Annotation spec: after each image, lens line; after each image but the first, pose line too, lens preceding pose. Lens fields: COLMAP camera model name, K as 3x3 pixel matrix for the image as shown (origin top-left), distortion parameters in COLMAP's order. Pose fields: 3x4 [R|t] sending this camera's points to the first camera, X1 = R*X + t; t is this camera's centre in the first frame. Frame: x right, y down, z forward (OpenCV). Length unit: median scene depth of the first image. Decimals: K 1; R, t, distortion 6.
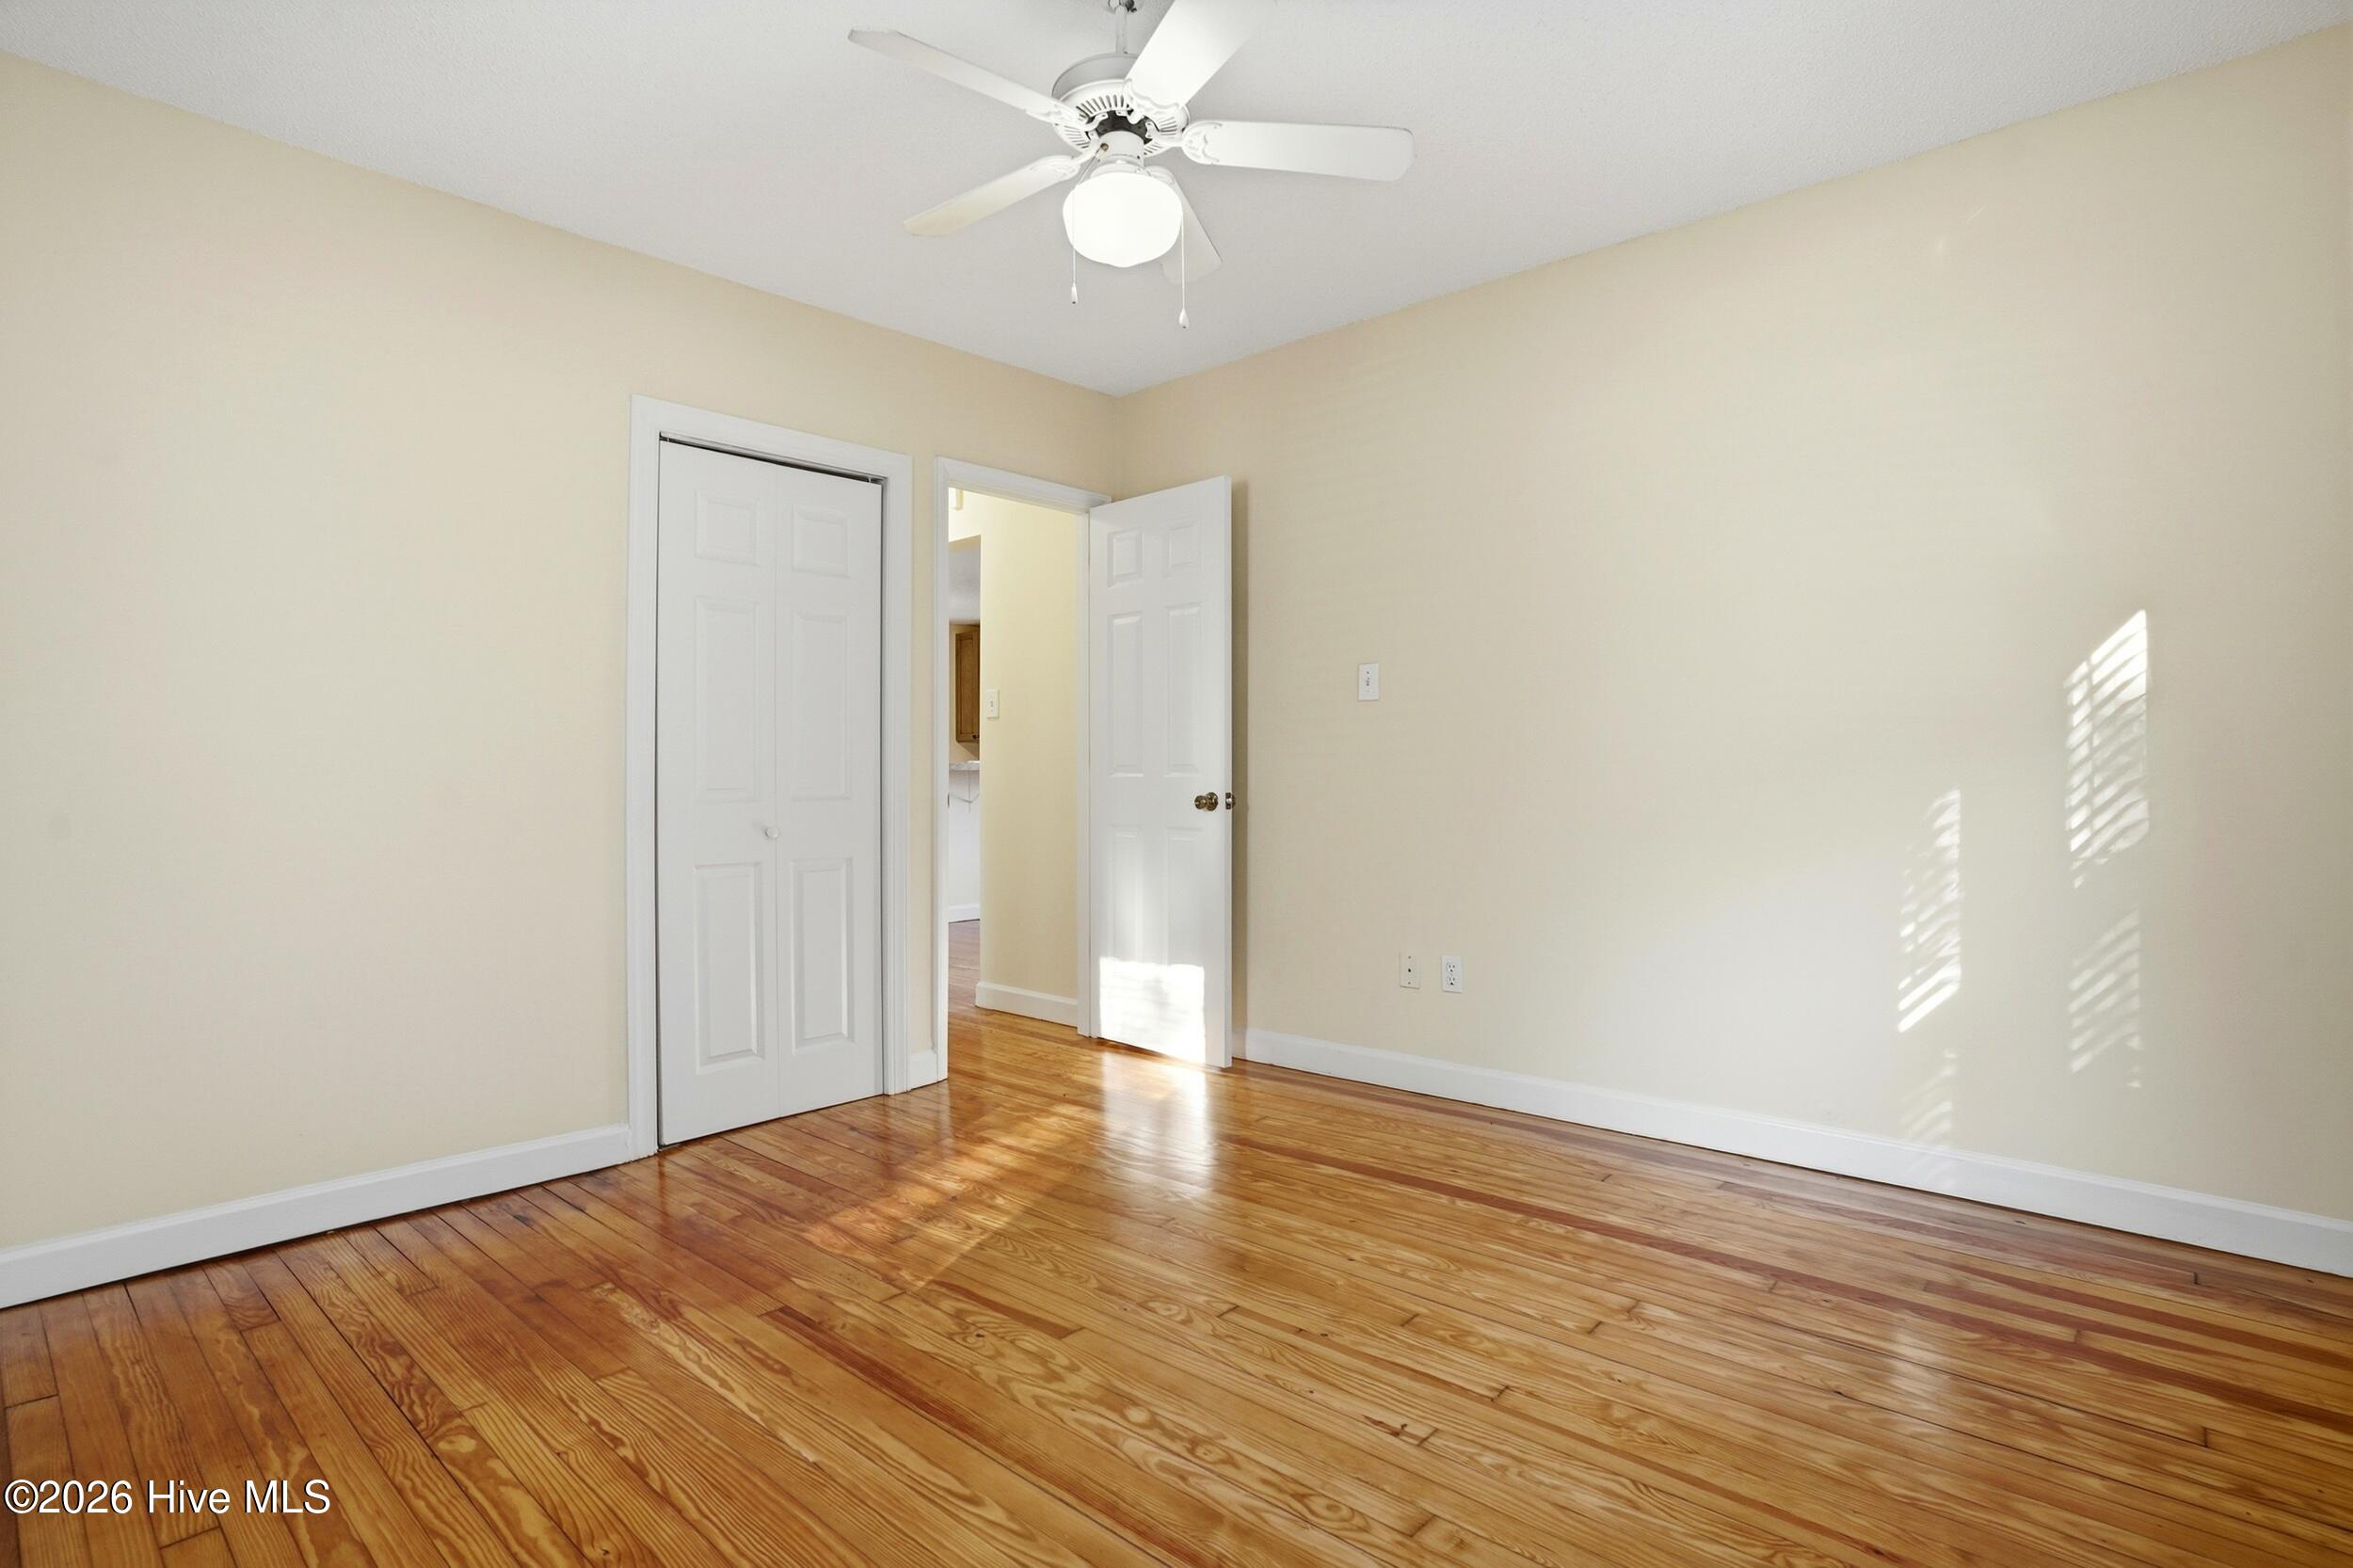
lens RADIAL K [[1182.7, 0, 1163.8], [0, 1182.7, 786.5], [0, 0, 1]] dist [-0.070203, 0.028170]
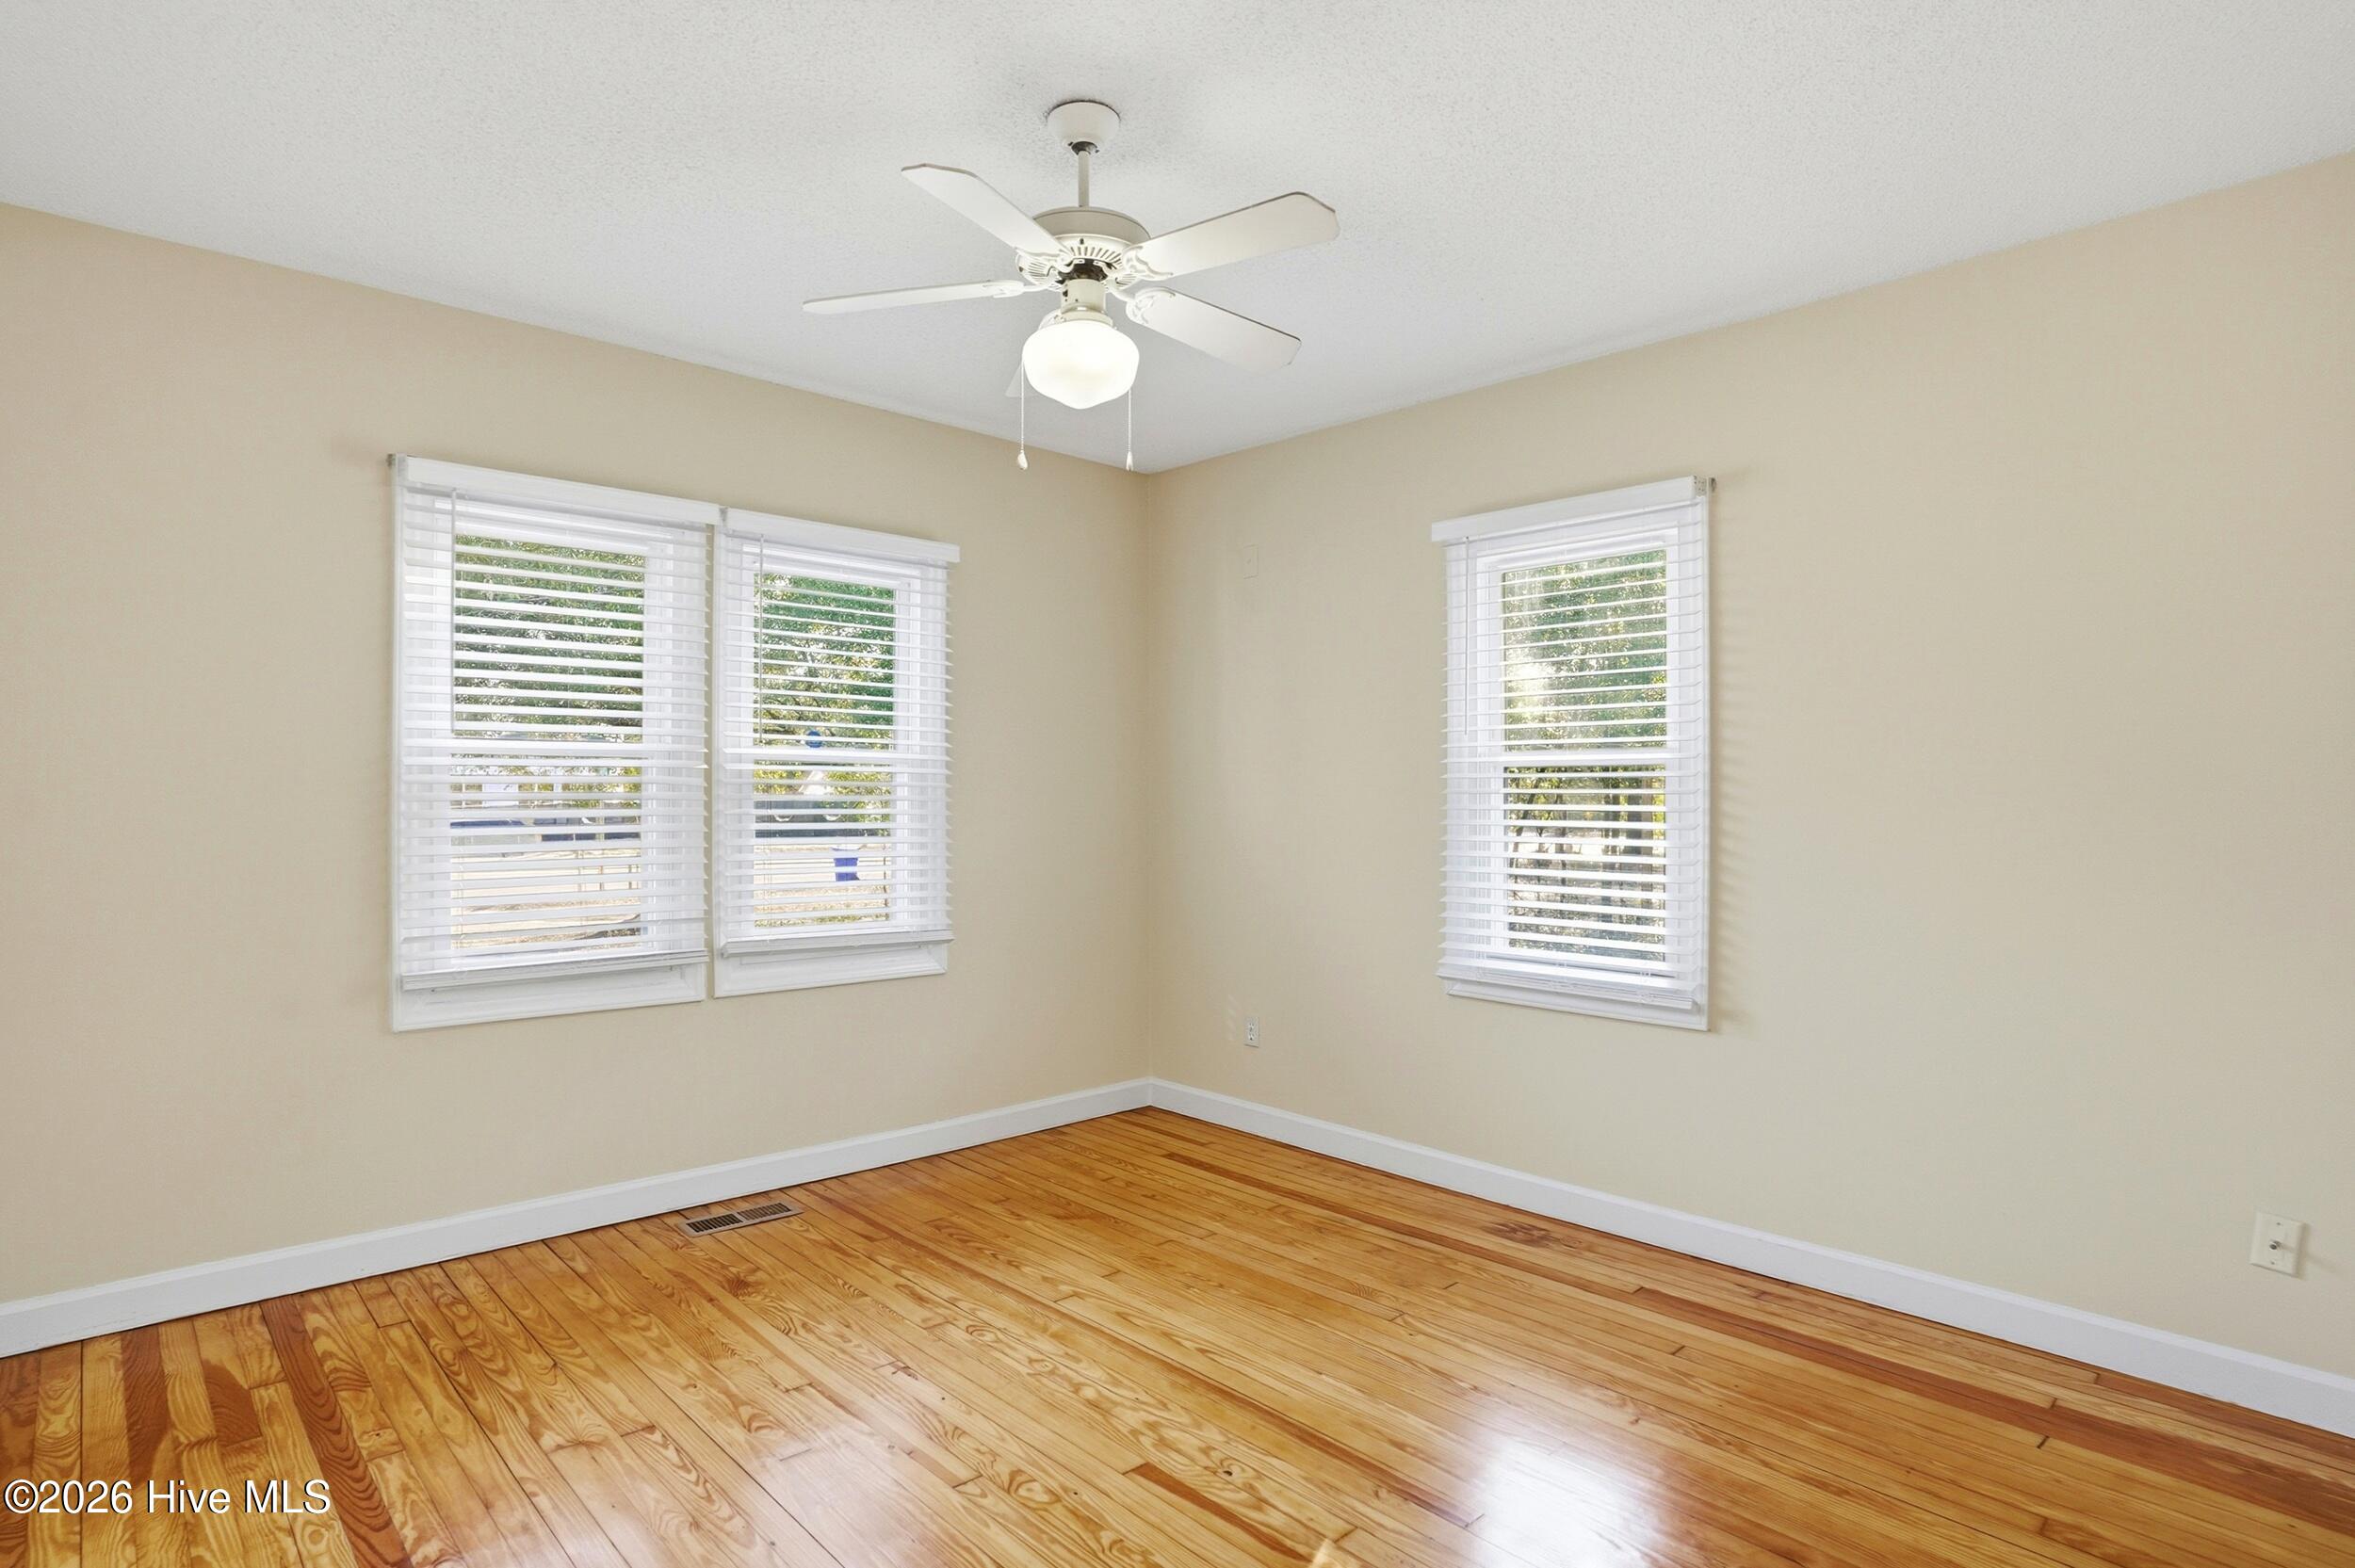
lens RADIAL K [[1183.6, 0, 1164.8], [0, 1183.6, 786.5], [0, 0, 1]] dist [-0.070203, 0.028170]
pose [[-0.996689, 0.004732, 0.081167, -0.202548], [0.004597, 0.999988, -0.001843, -0.118044], [-0.081175, -0.001464, -0.996699, 2.144830]]
